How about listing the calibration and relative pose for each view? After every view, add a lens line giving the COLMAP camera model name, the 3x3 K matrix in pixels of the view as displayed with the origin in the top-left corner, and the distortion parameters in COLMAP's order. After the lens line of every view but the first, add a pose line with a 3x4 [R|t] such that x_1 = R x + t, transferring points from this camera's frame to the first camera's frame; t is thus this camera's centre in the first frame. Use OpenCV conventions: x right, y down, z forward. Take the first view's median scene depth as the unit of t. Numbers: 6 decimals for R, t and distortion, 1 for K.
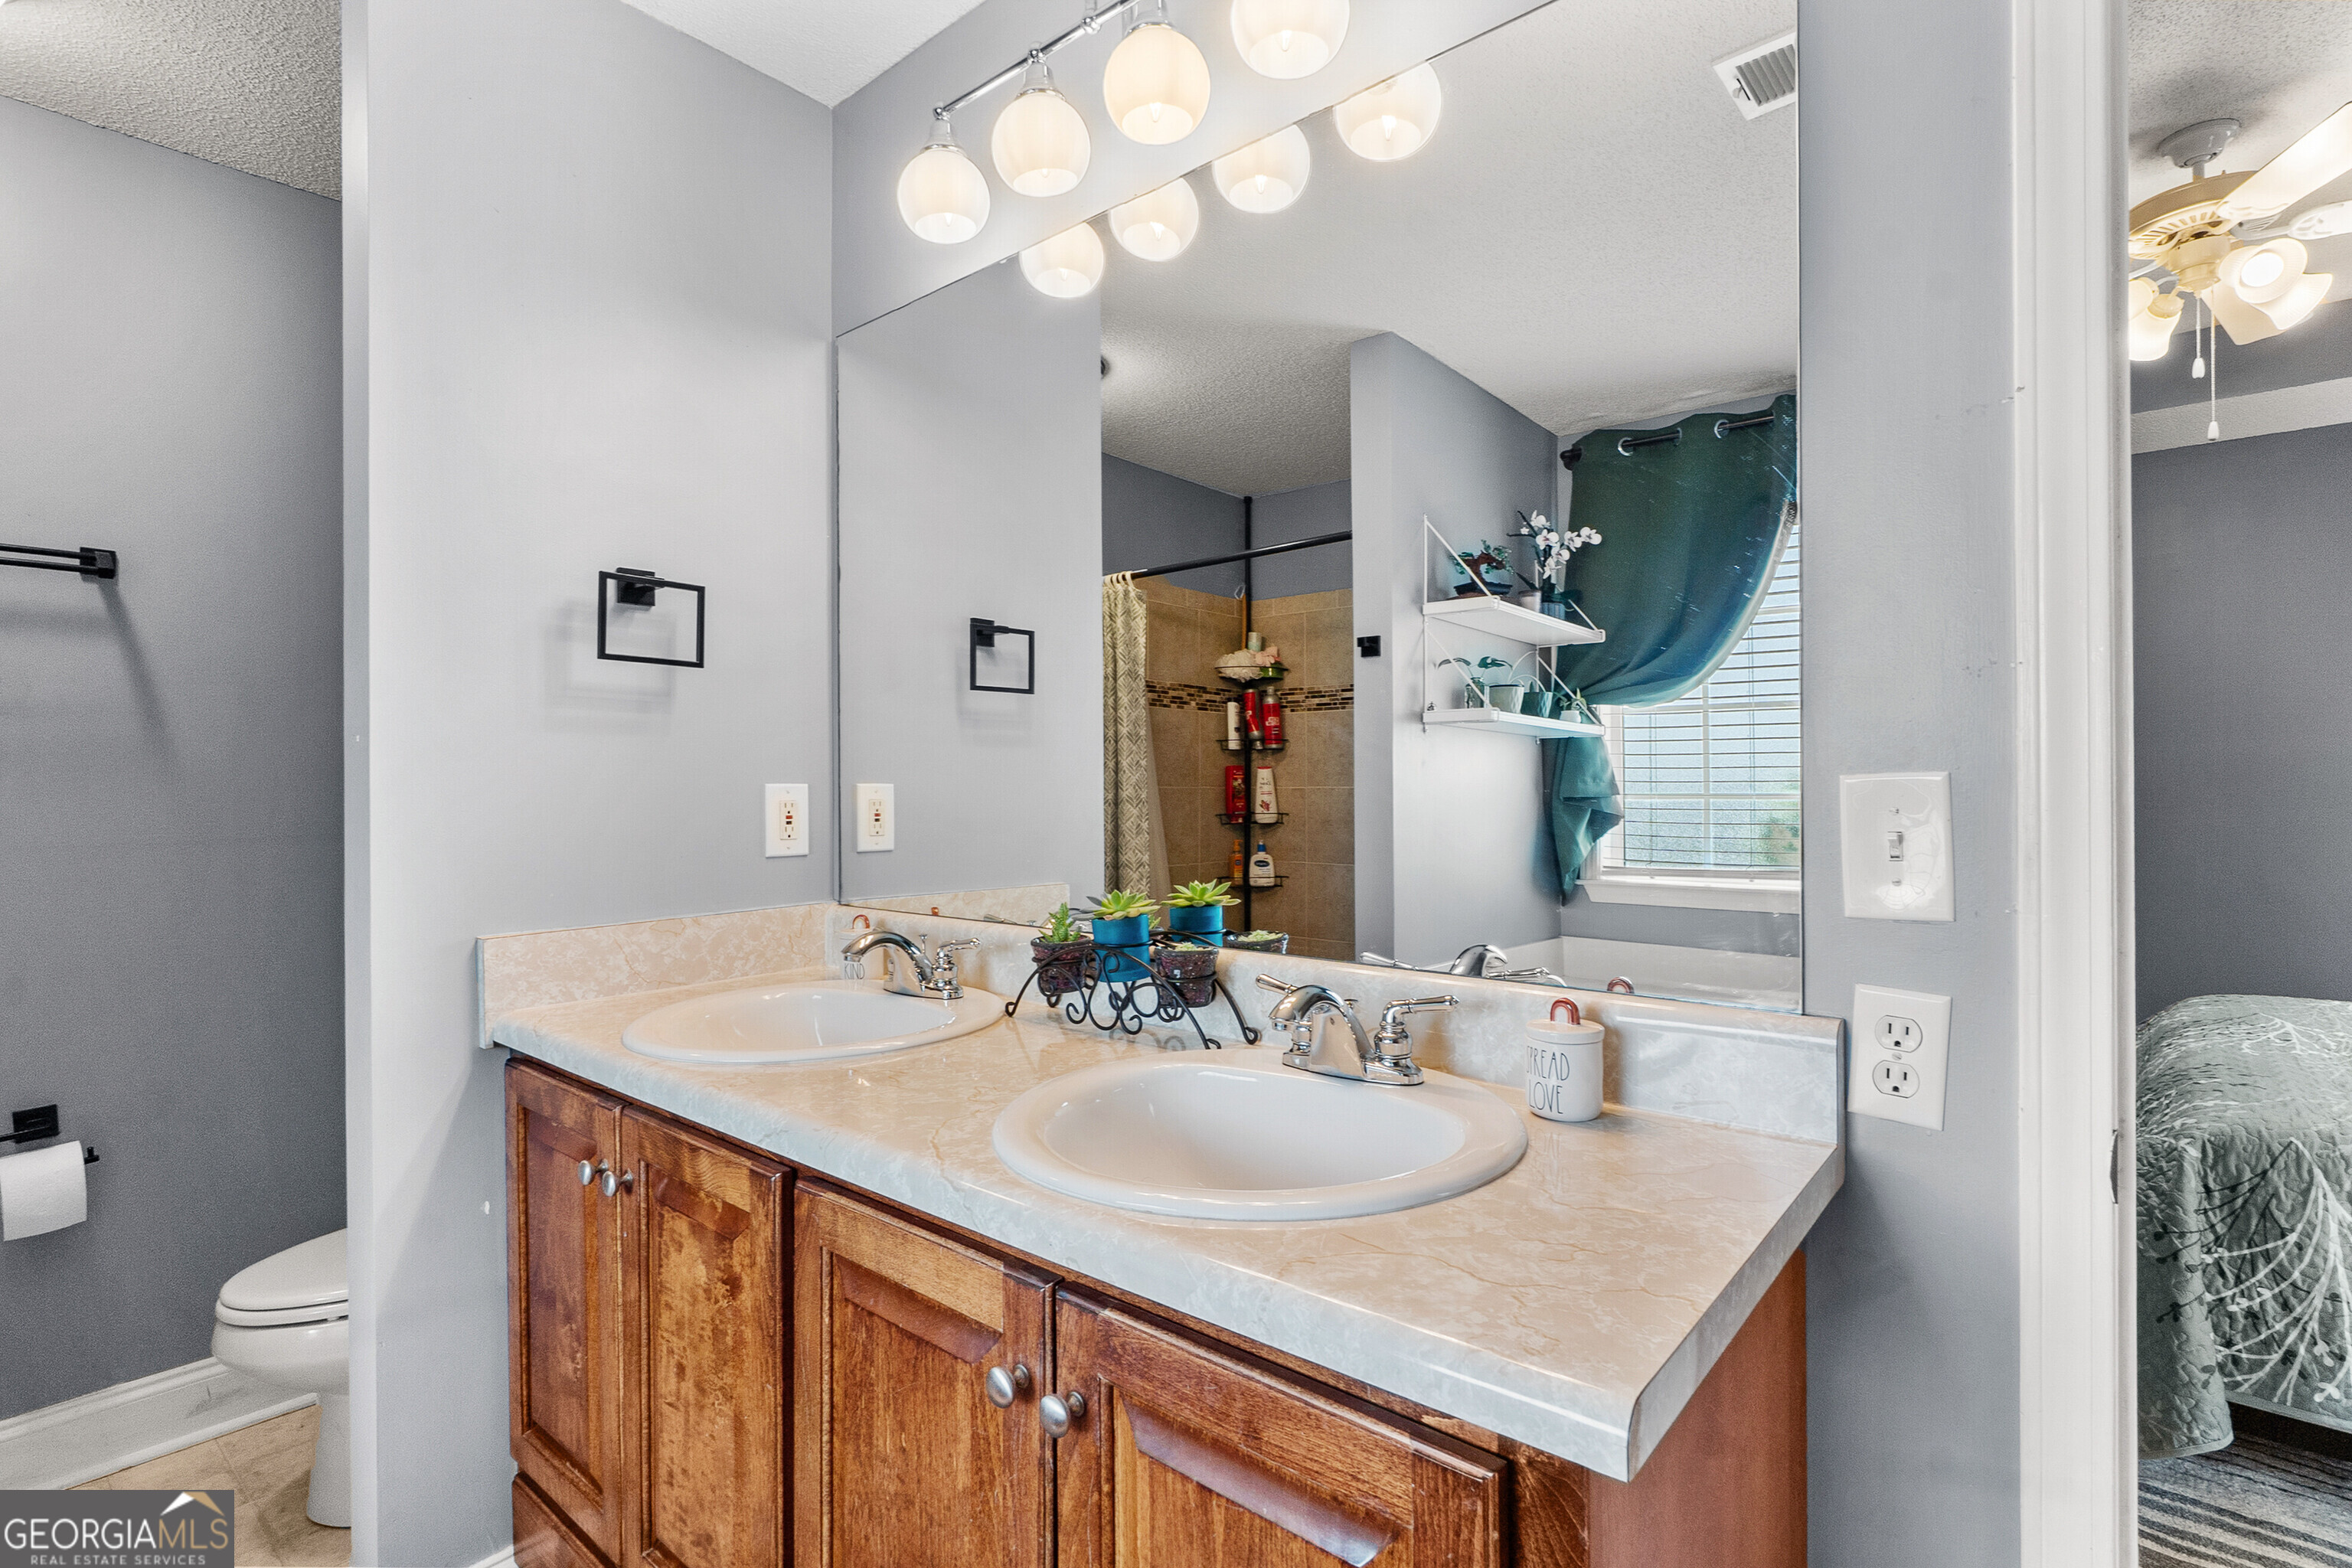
lens RADIAL K [[1099.8, 0, 1181.3], [0, 1099.8, 807.7], [0, 0, 1]] dist [0.005074, 0.000490]
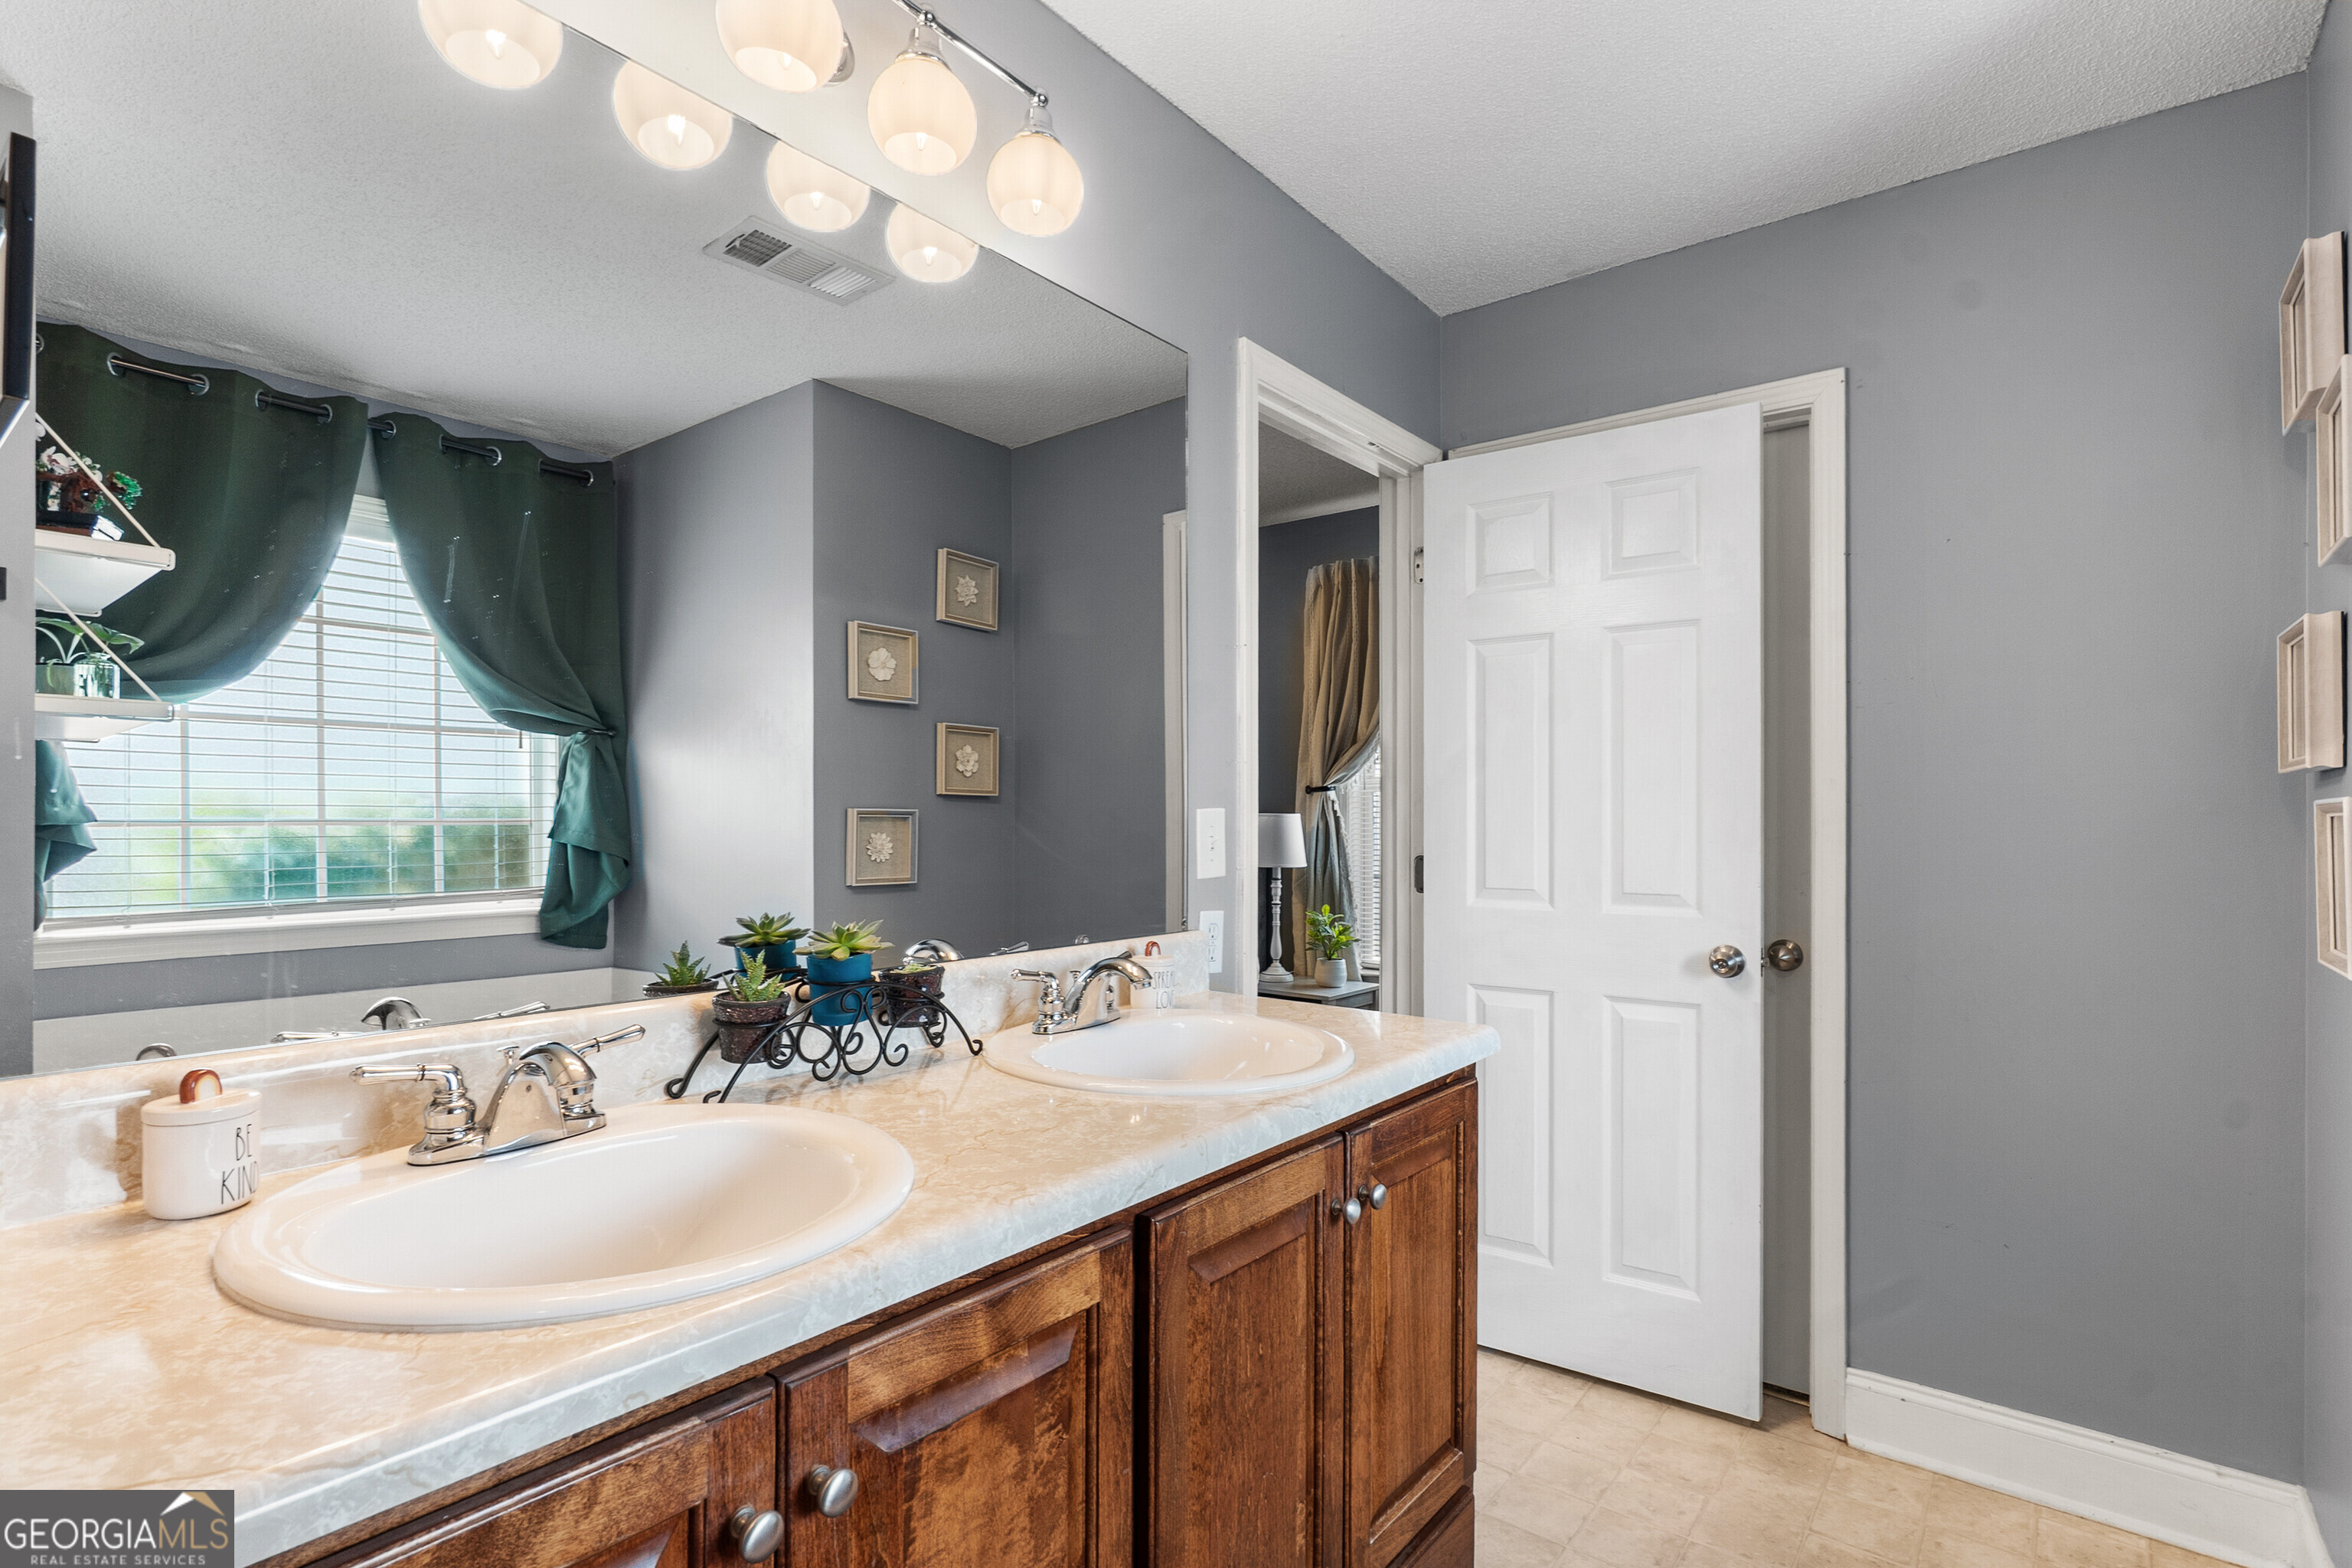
lens RADIAL K [[1099.8, 0, 1181.3], [0, 1099.8, 807.7], [0, 0, 1]] dist [0.005074, 0.000490]
pose [[-0.013458, 0.009307, 0.999866, -1.420412], [0.015161, 0.999844, -0.009103, -0.010727], [-0.999794, 0.015036, -0.013597, 1.062719]]
